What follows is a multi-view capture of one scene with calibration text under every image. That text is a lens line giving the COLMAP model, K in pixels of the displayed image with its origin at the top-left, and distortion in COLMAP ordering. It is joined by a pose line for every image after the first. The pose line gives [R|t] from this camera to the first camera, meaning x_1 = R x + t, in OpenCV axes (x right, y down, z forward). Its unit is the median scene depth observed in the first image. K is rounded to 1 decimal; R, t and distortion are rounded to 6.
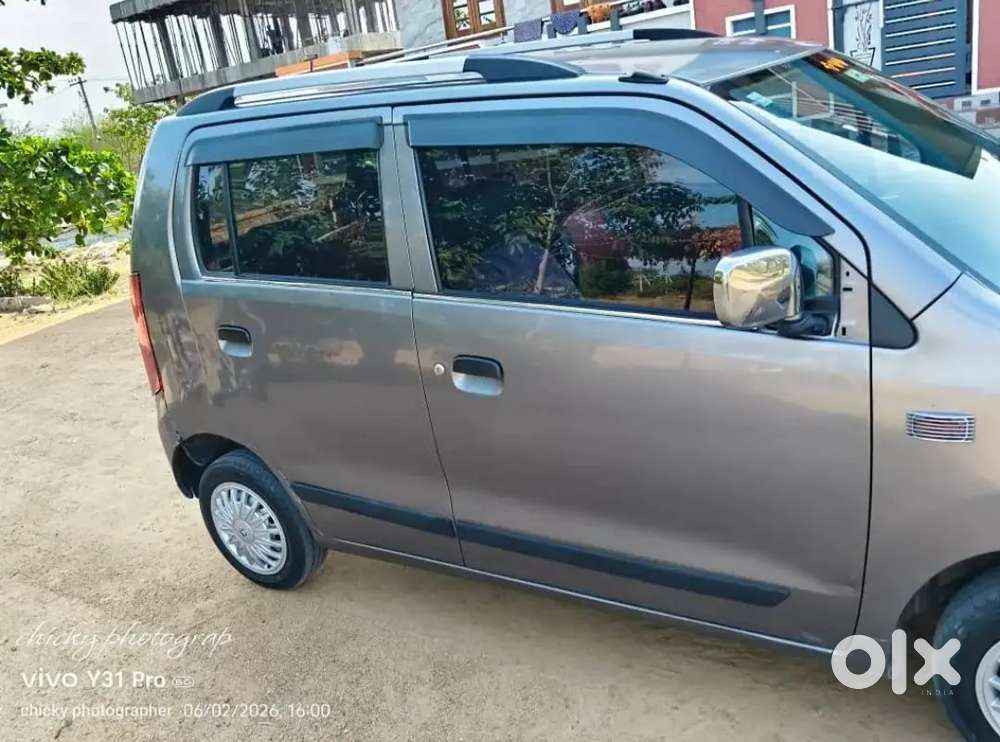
lens RADIAL K [[852.8, 0, 472.7], [0, 852.8, 372.6], [0, 0, 1]] dist [0.013525, -0.054252]
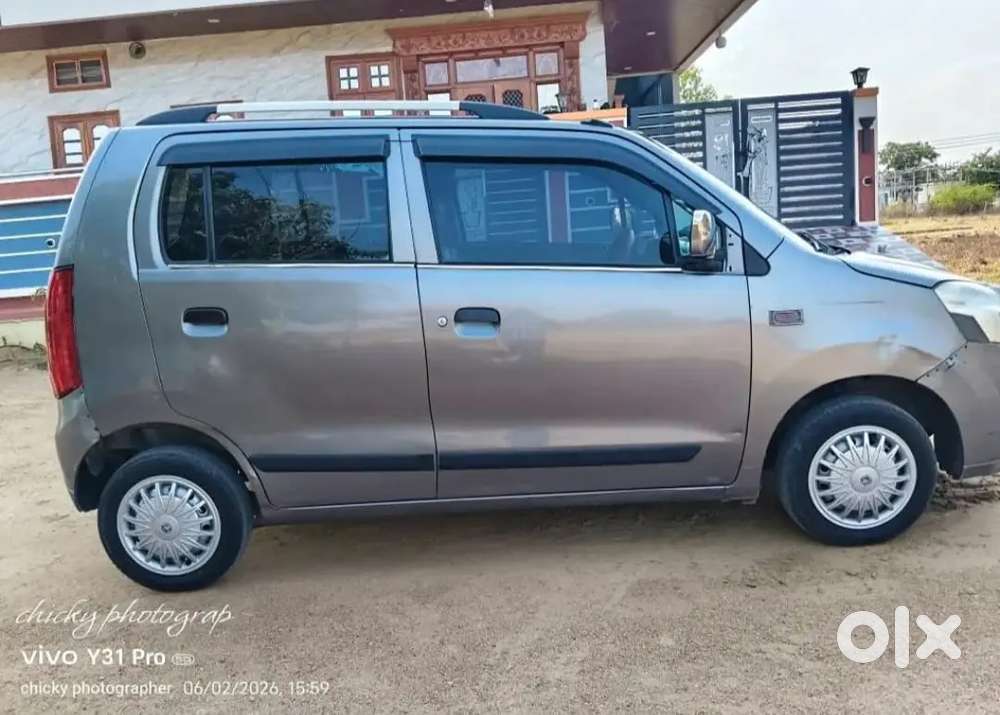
lens RADIAL K [[853.3, 0, 499.2], [0, 853.3, 336.4], [0, 0, 1]] dist [0.074276, -0.123468]
pose [[0.845448, 0.033041, 0.533034, -0.485275], [0.100089, 0.970597, -0.218915, 0.229909], [-0.524594, 0.238432, 0.817283, -0.078173]]
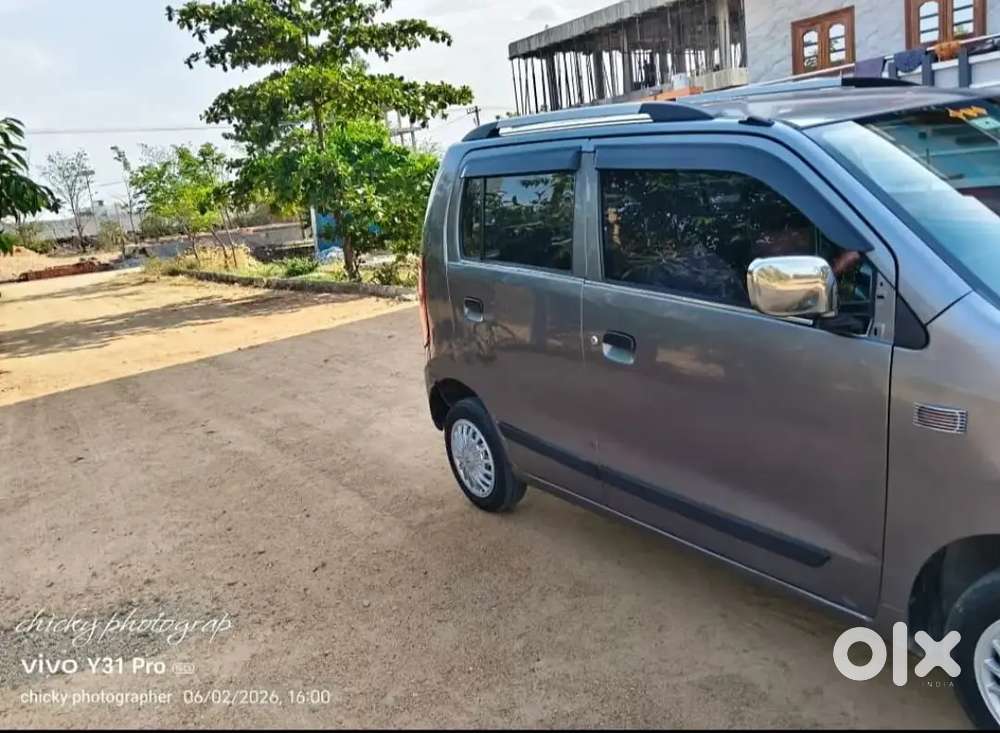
lens RADIAL K [[825.5, 0, 469.4], [0, 825.5, 364.4], [0, 0, 1]] dist [0.045274, -0.098681]
pose [[0.909781, 0.134336, -0.392749, 0.208224], [-0.147535, 0.989051, -0.003461, 0.047435], [0.387984, 0.061092, 0.919639, -0.165371]]
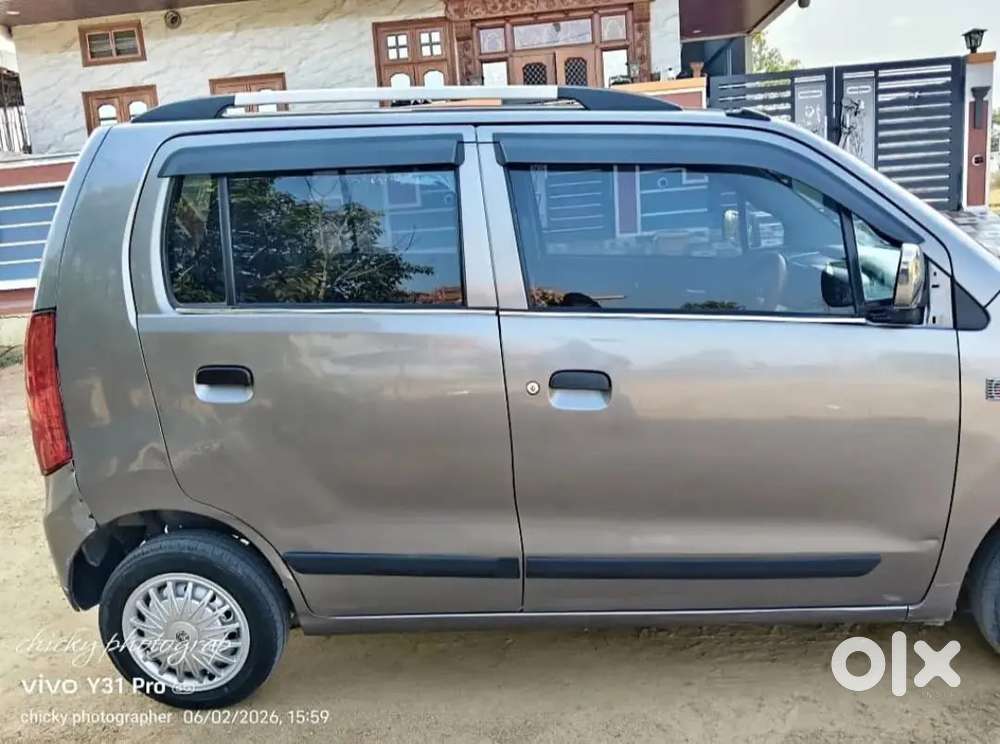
lens RADIAL K [[856.9, 0, 500.0], [0, 856.9, 372.0], [0, 0, 1]] dist [0.013539, -0.011255]
pose [[0.872130, 0.001072, 0.489272, -0.403593], [0.083642, 0.984951, -0.151250, 0.090031], [-0.482071, 0.172833, 0.858916, 0.130690]]
